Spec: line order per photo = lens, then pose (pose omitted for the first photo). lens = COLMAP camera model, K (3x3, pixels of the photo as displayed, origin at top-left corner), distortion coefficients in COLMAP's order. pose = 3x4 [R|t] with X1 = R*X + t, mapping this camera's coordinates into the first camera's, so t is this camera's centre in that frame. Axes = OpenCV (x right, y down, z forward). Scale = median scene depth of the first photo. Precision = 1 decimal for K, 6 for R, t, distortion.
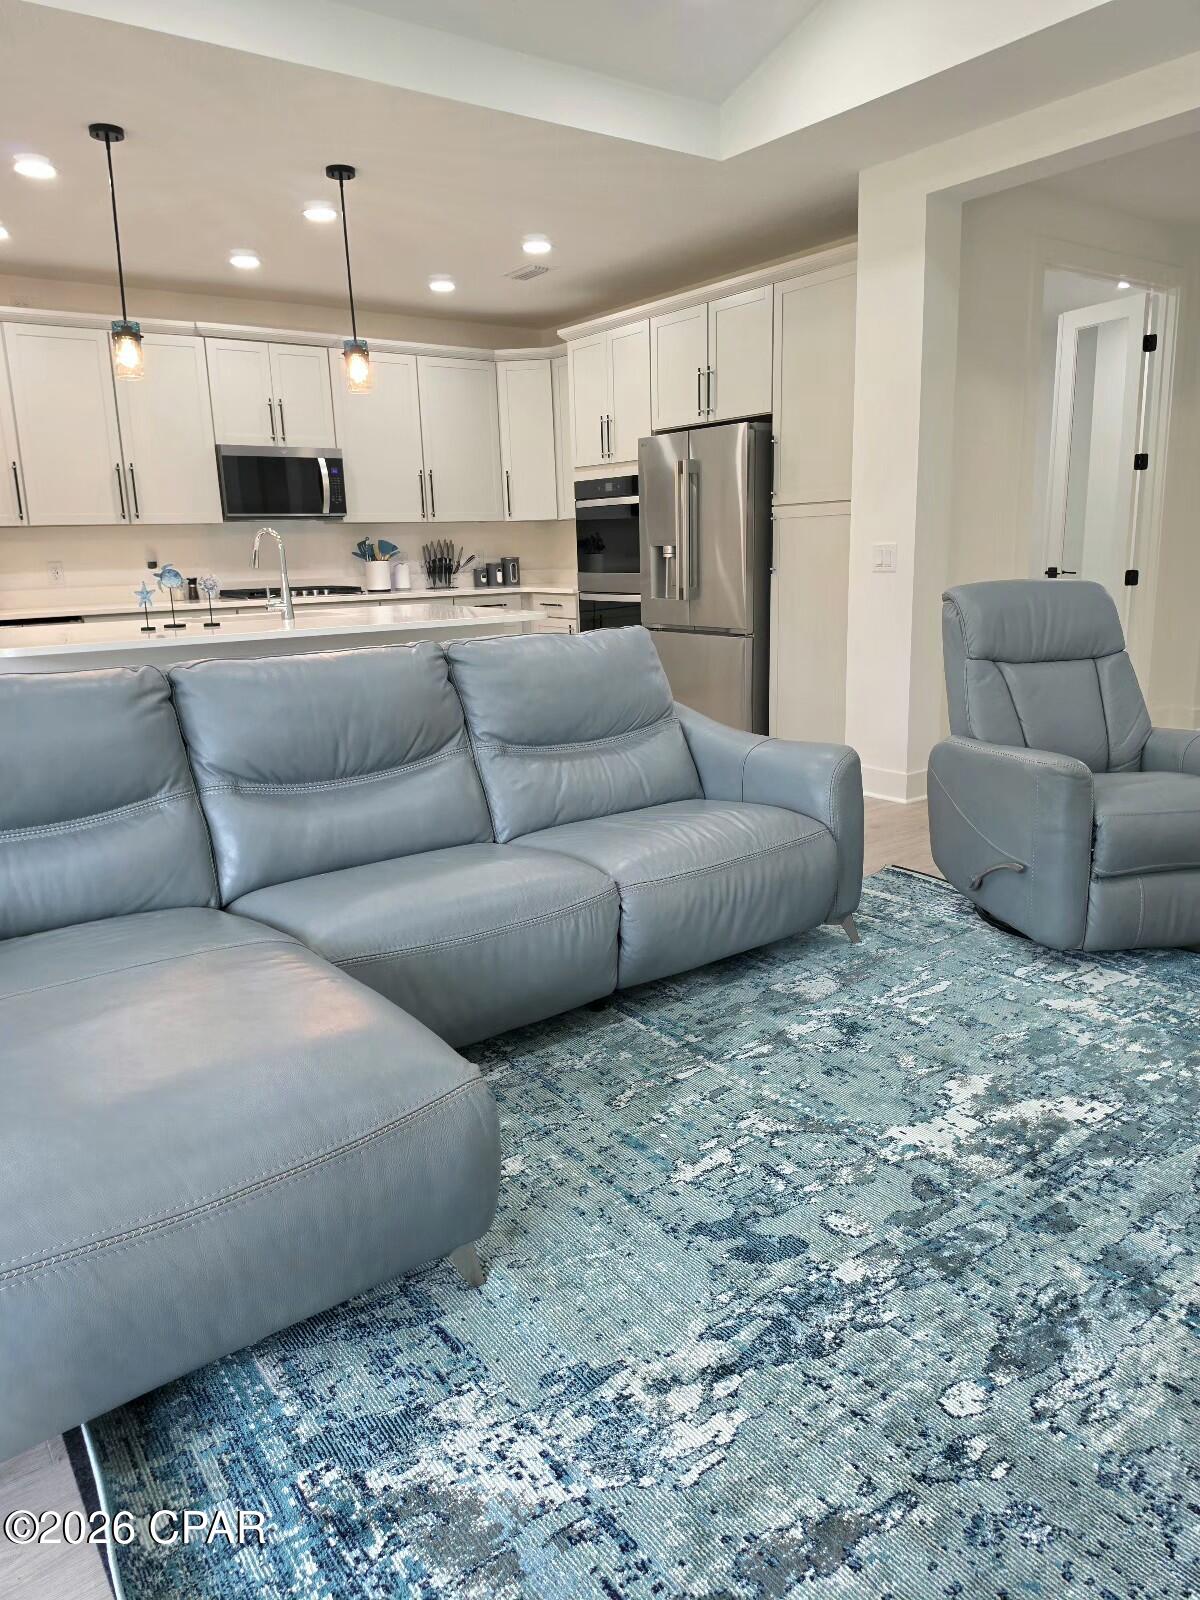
lens RADIAL K [[1112.8, 0, 600.0], [0, 1112.8, 800.0], [0, 0, 1]] dist [0.009781, -0.002837]
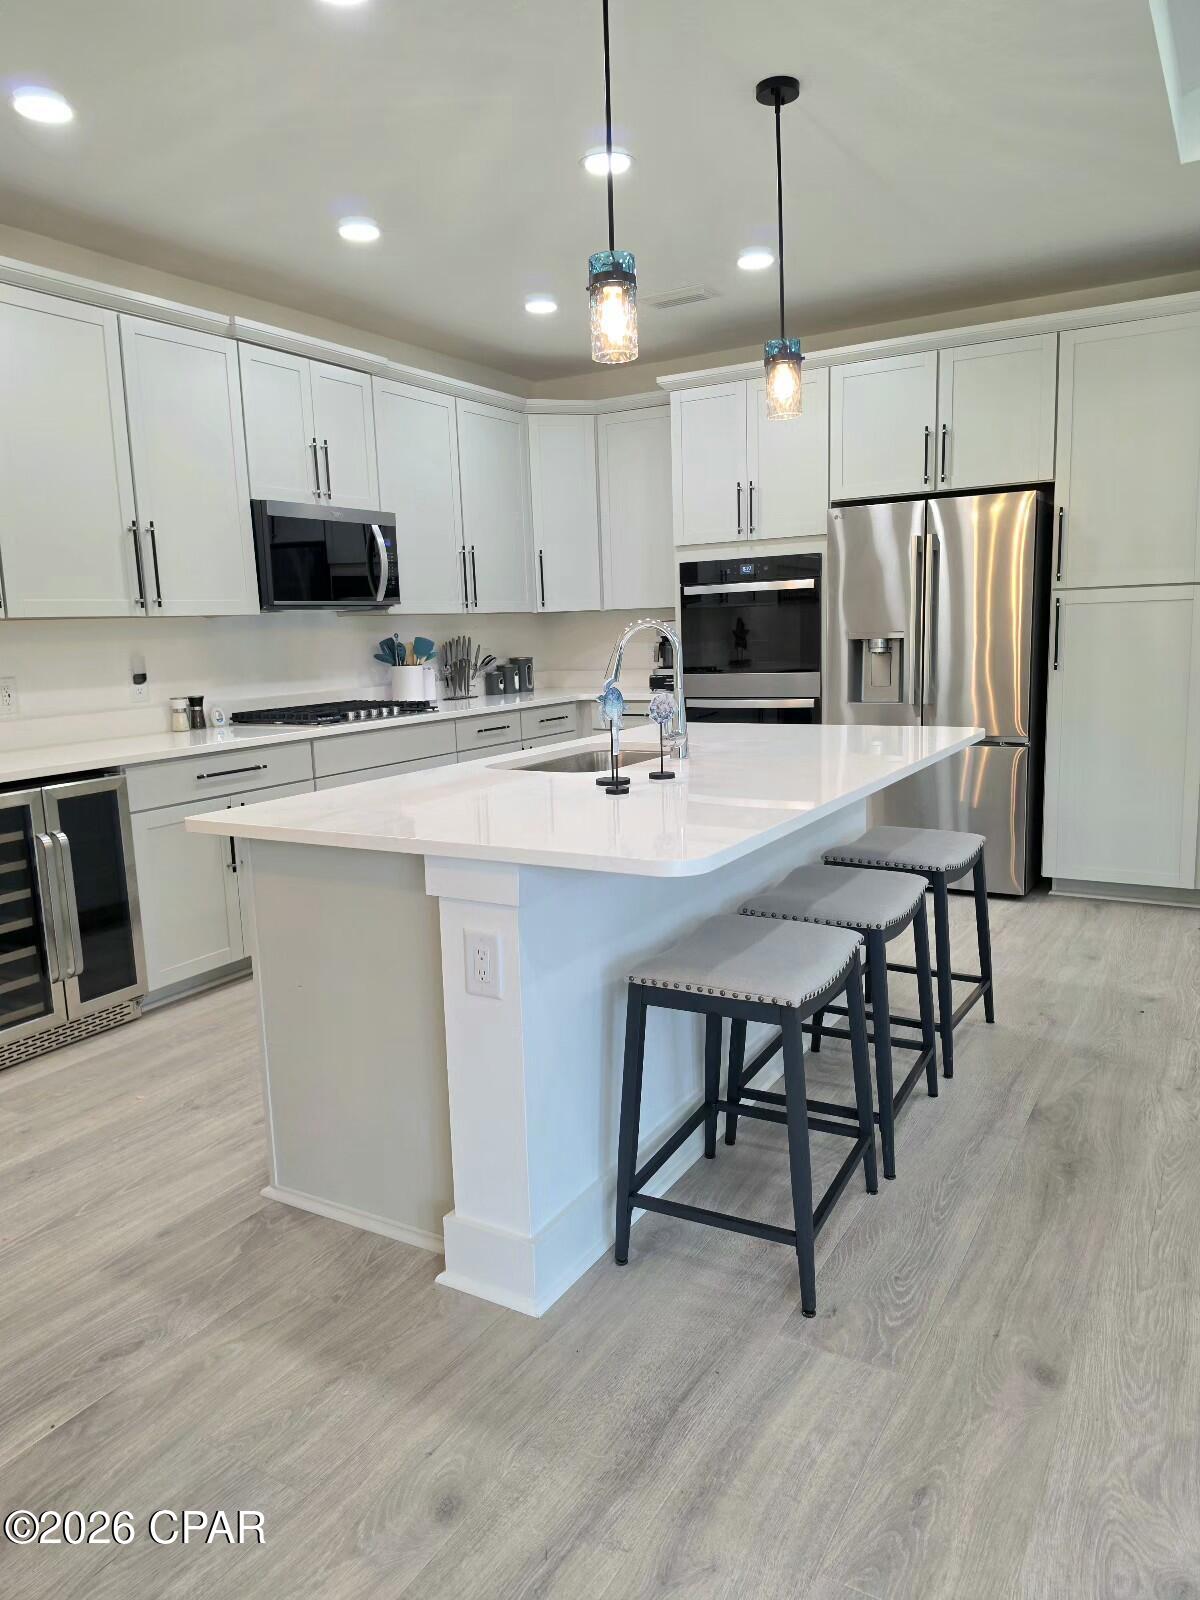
lens RADIAL K [[1112.8, 0, 600.0], [0, 1112.8, 800.0], [0, 0, 1]] dist [0.009781, -0.002837]
pose [[0.918440, -0.068308, 0.389619, -0.408022], [0.100716, 0.992897, -0.063342, -0.072609], [-0.382525, 0.097417, 0.918795, 0.308485]]
